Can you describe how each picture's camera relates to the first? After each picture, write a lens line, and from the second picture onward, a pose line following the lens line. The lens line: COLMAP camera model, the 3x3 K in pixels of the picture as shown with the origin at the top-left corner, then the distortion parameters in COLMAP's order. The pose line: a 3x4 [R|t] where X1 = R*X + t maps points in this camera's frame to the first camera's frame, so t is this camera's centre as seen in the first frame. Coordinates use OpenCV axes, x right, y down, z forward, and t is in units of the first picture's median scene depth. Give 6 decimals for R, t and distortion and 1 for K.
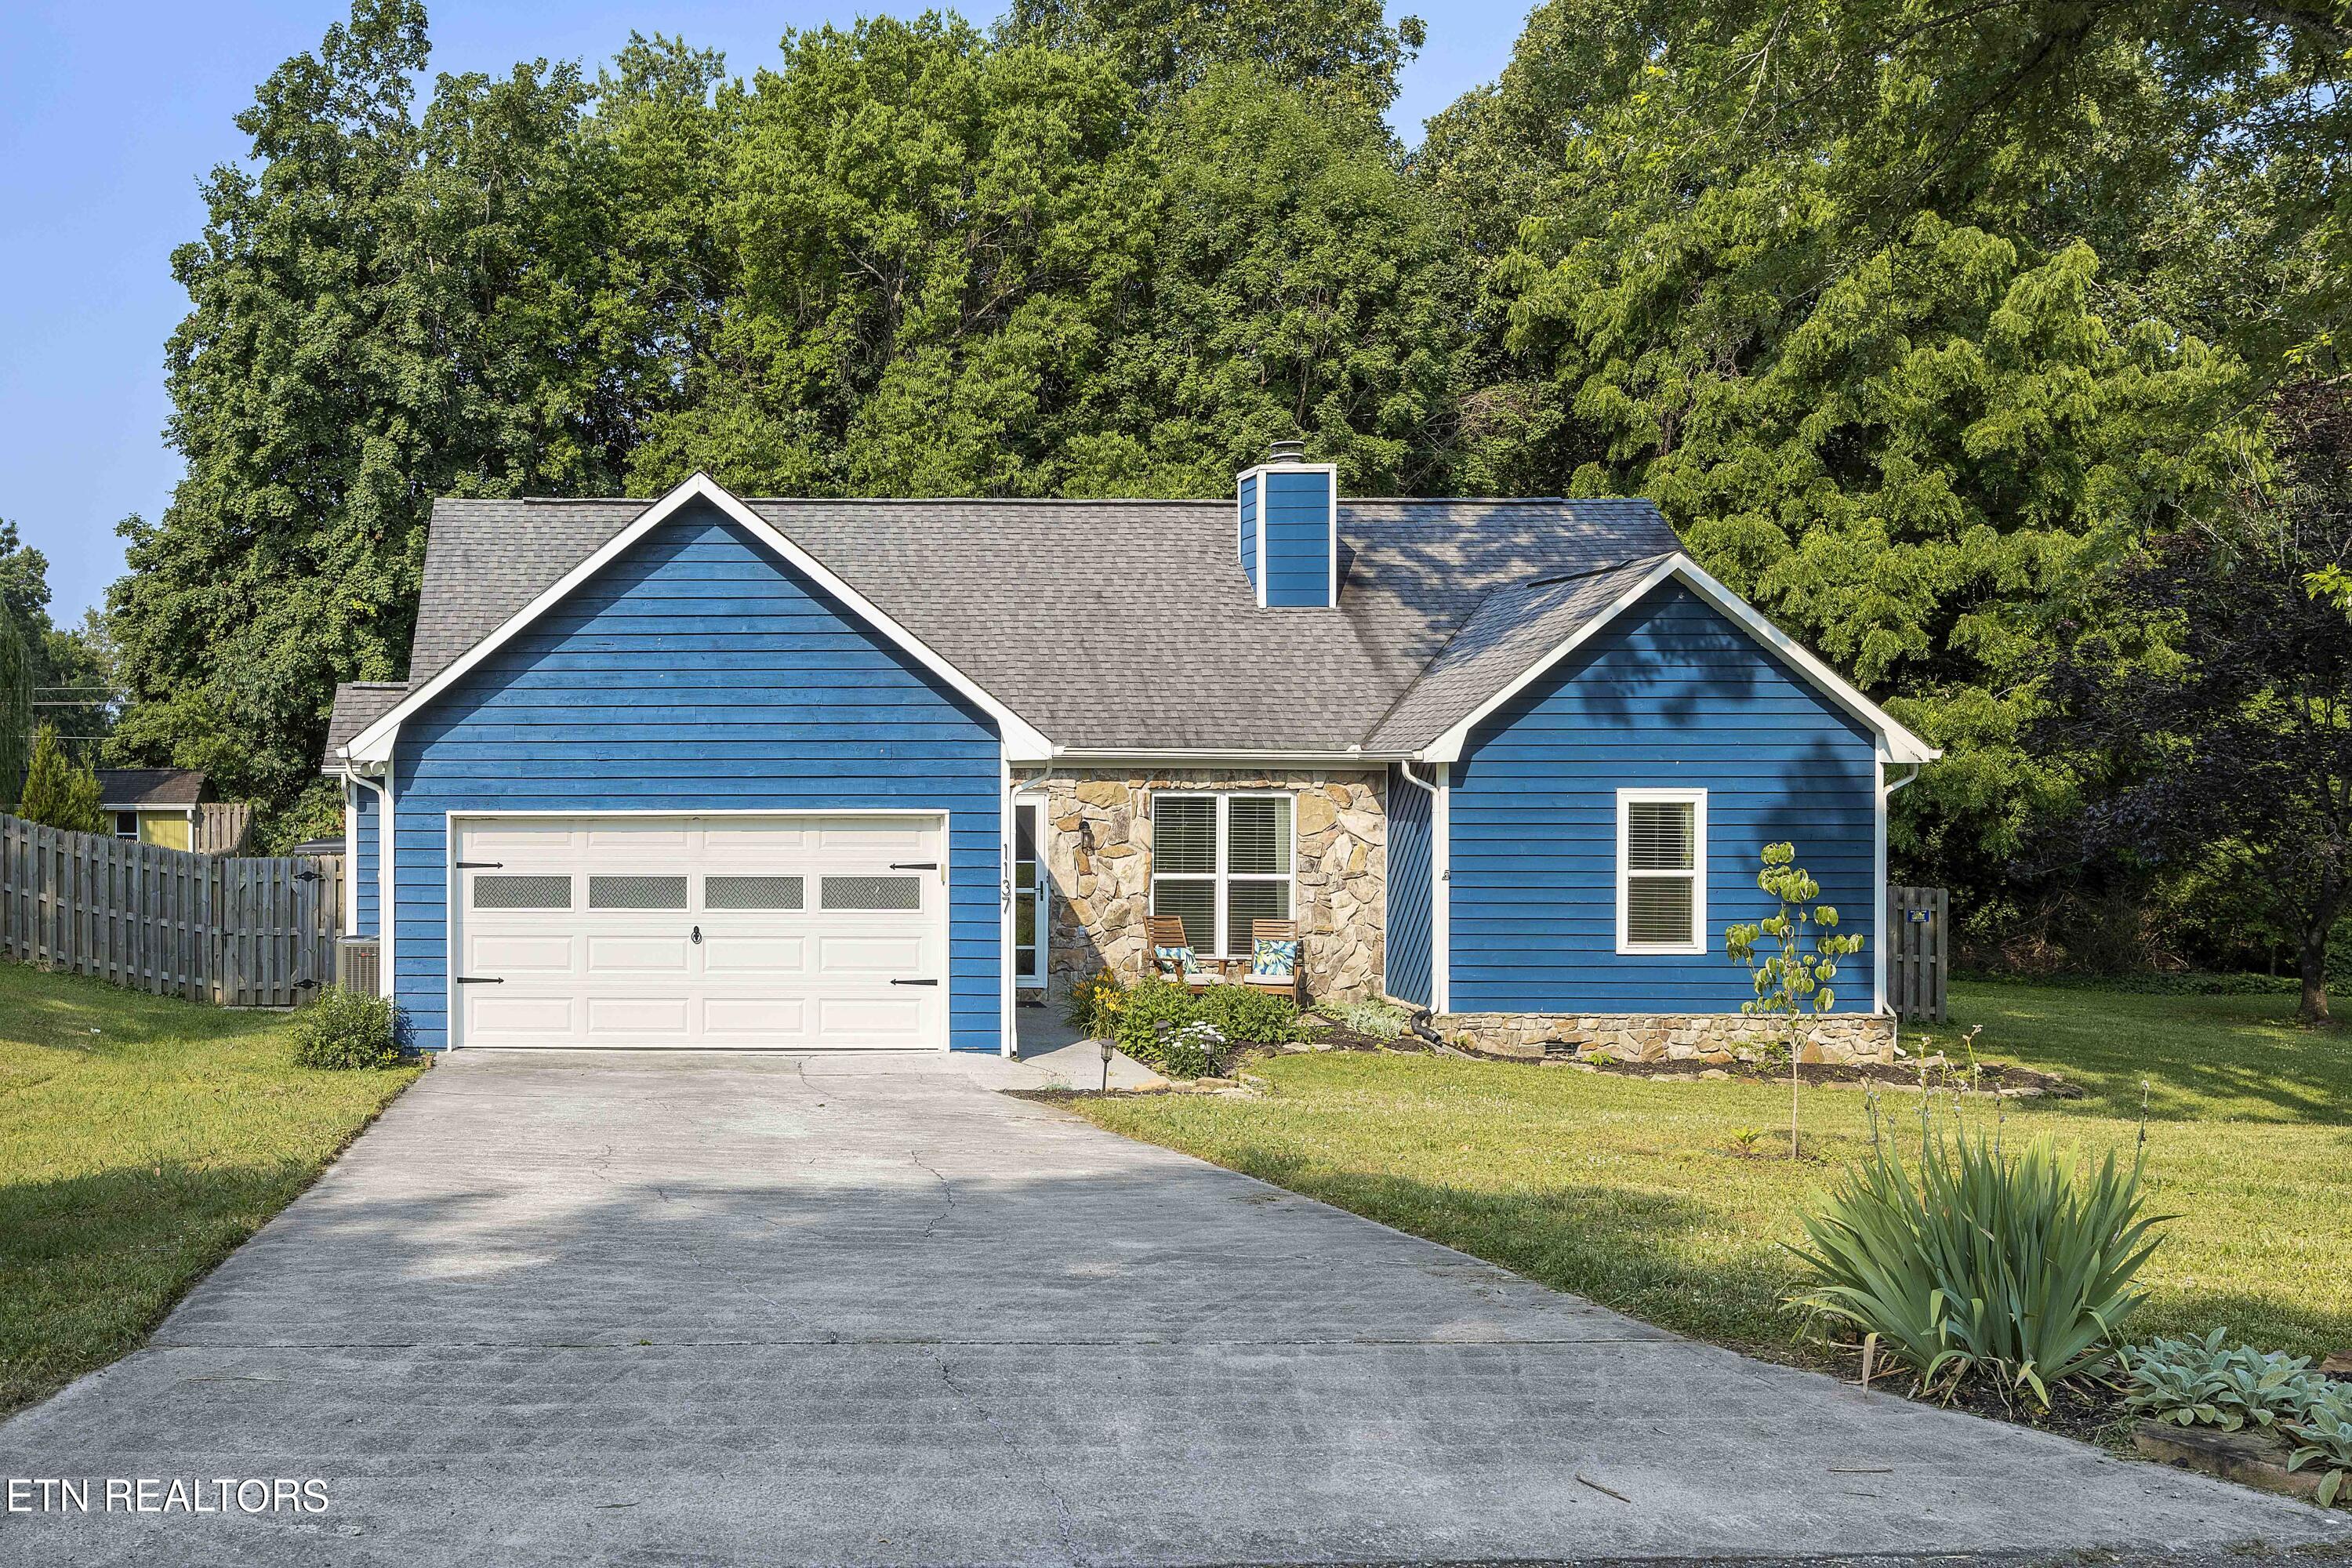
lens RADIAL K [[2589.2, 0, 1175.8], [0, 2589.2, 948.6], [0, 0, 1]] dist [0.001335, 0.044786]
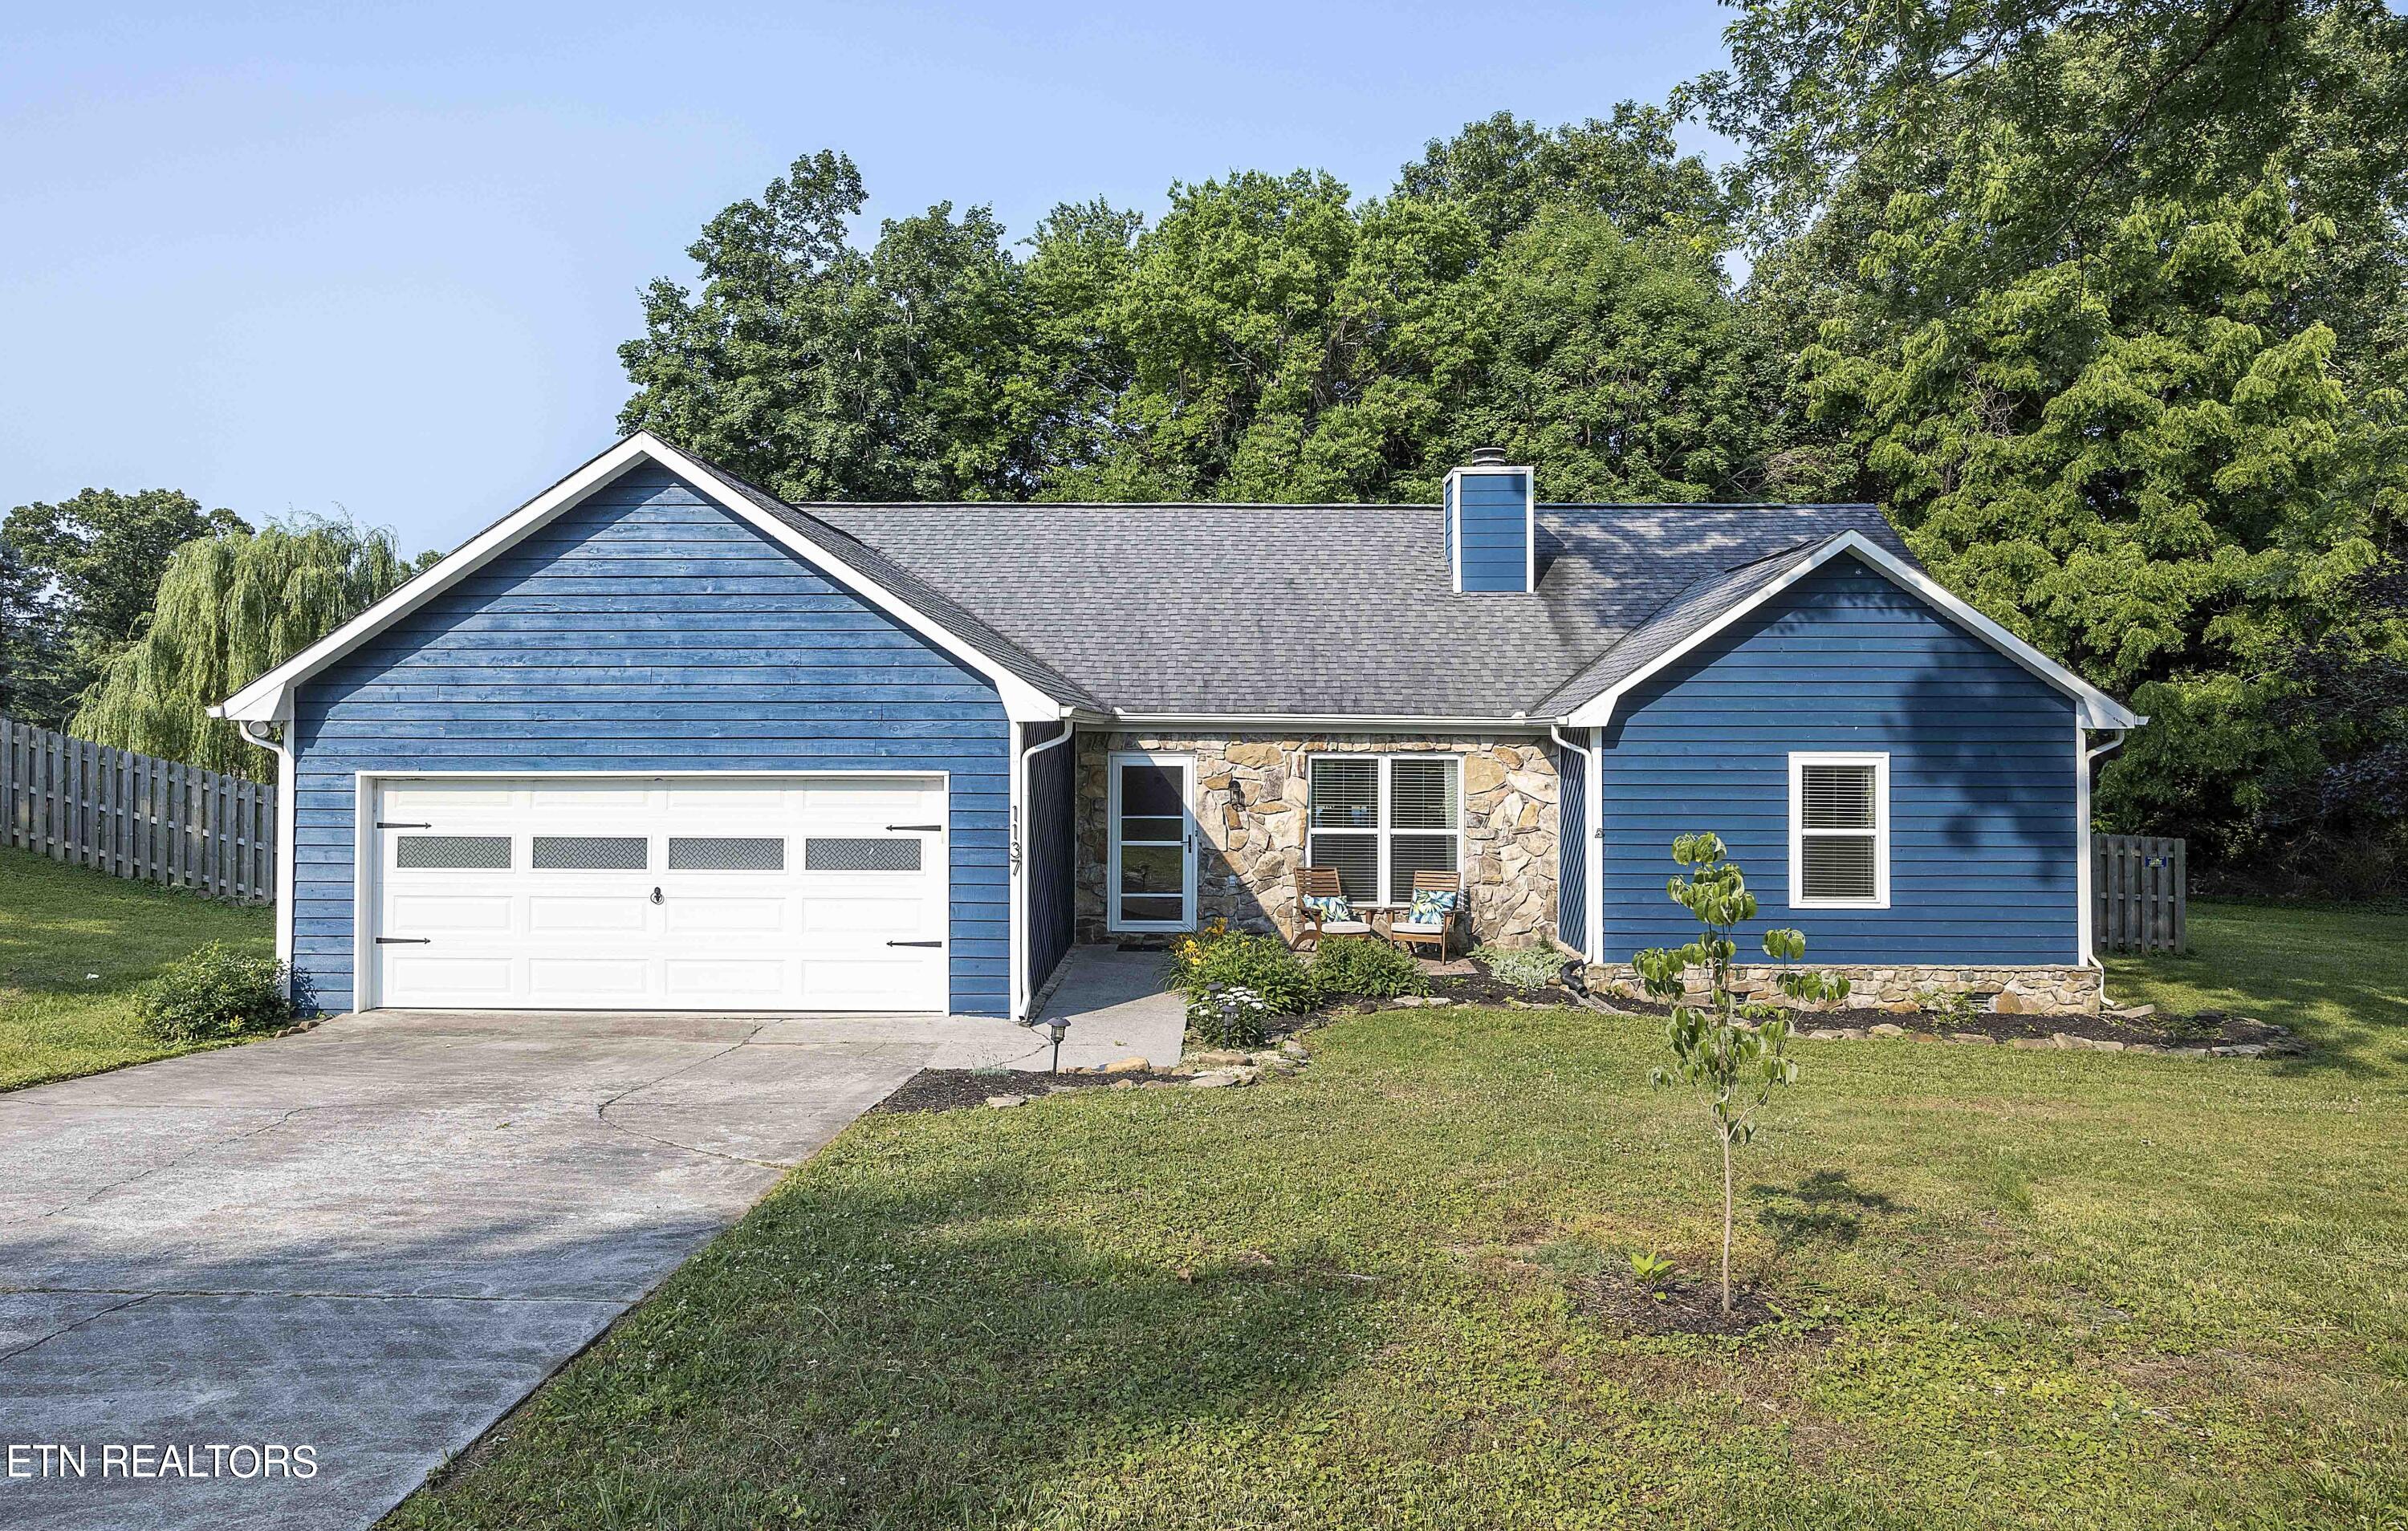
lens RADIAL K [[1568.0, 0, 1204.0], [0, 1568.0, 765.5], [0, 0, 1]] dist [0.006653, 0.005241]
pose [[0.958488, 0.005442, -0.285082, 0.118969], [-0.020374, 0.998569, -0.049440, -0.018848], [0.284406, 0.053196, 0.957227, 0.302477]]
